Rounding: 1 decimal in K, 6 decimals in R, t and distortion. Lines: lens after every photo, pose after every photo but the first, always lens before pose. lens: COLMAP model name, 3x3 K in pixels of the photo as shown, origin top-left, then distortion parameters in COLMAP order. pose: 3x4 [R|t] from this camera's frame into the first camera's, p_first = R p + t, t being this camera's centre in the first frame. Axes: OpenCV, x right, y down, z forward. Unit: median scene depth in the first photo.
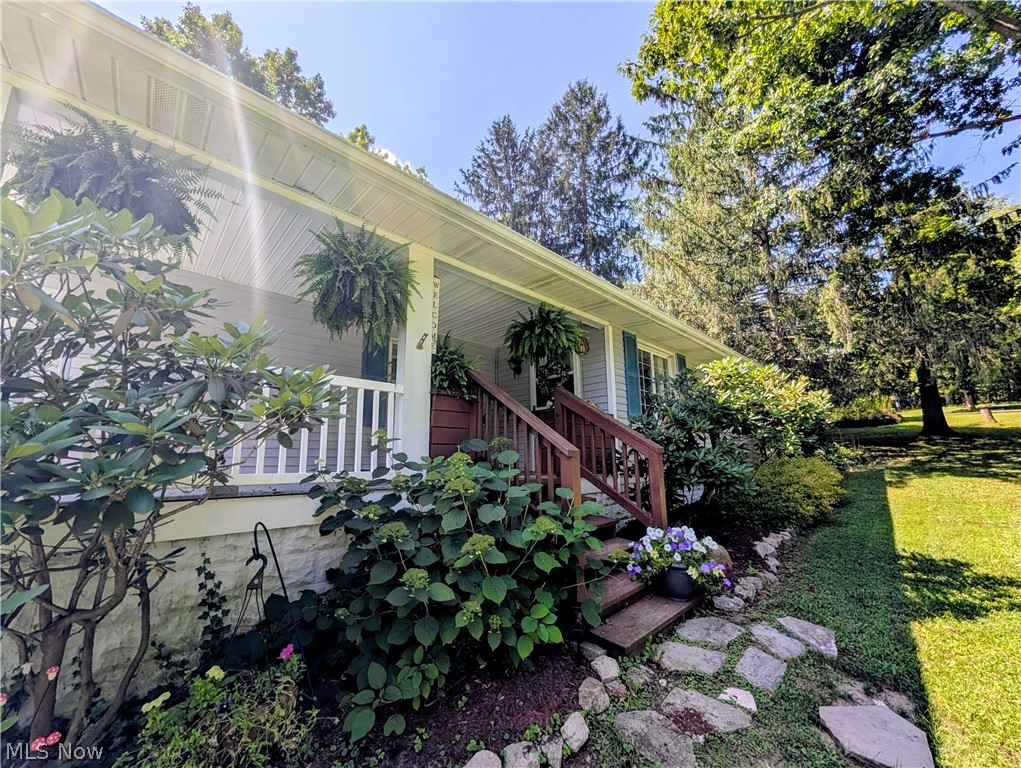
lens RADIAL K [[393.1, 0, 509.1], [0, 393.1, 384.4], [0, 0, 1]] dist [0.000871, 0.000139]
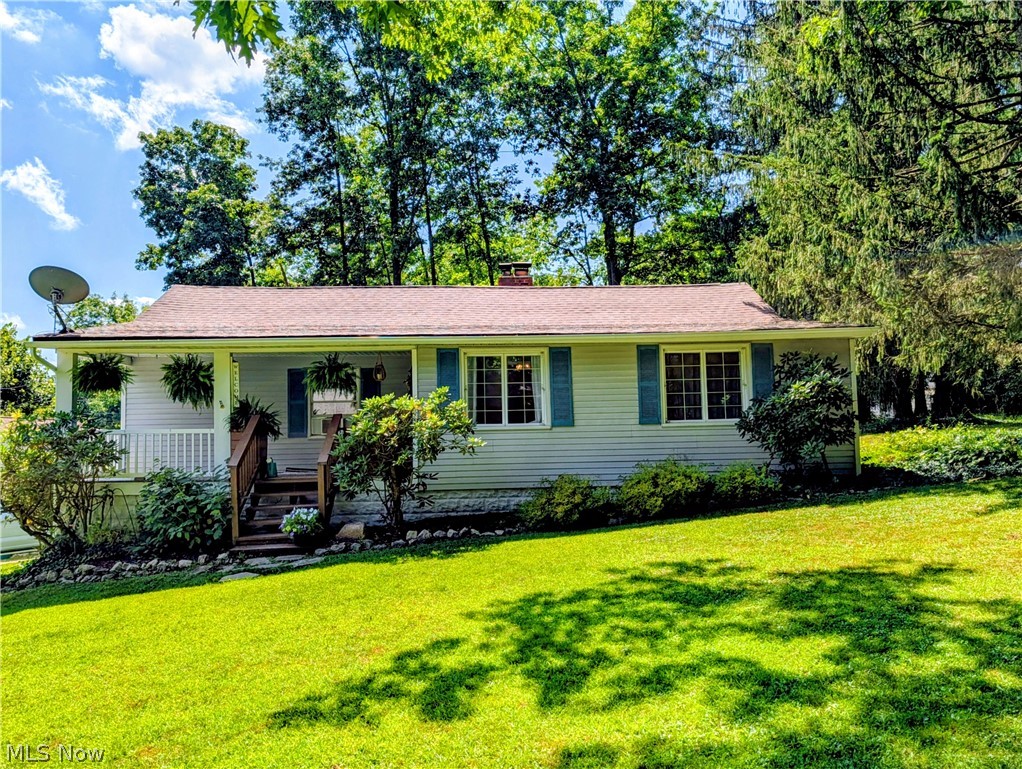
lens RADIAL K [[750.7, 0, 511.0], [0, 750.7, 384.5], [0, 0, 1]] dist [-0.003369, 0.001820]
pose [[0.764727, -0.049948, -0.642415, 3.790408], [0.129967, 0.988457, 0.077860, -0.364240], [0.631111, -0.143034, 0.762391, -1.011150]]
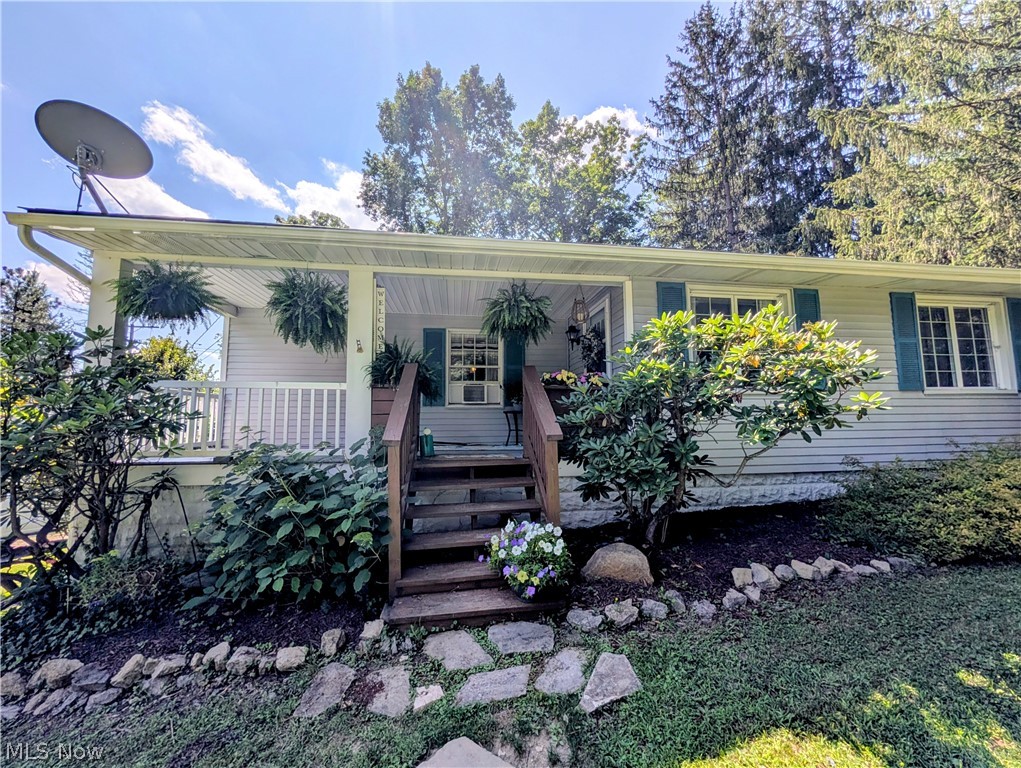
lens RADIAL K [[393.1, 0, 509.1], [0, 393.1, 384.4], [0, 0, 1]] dist [0.000871, 0.000139]
pose [[0.812038, -0.049929, -0.581465, 1.064893], [0.105658, 0.992447, 0.062337, -0.020330], [0.573960, -0.112057, 0.811180, 0.309686]]
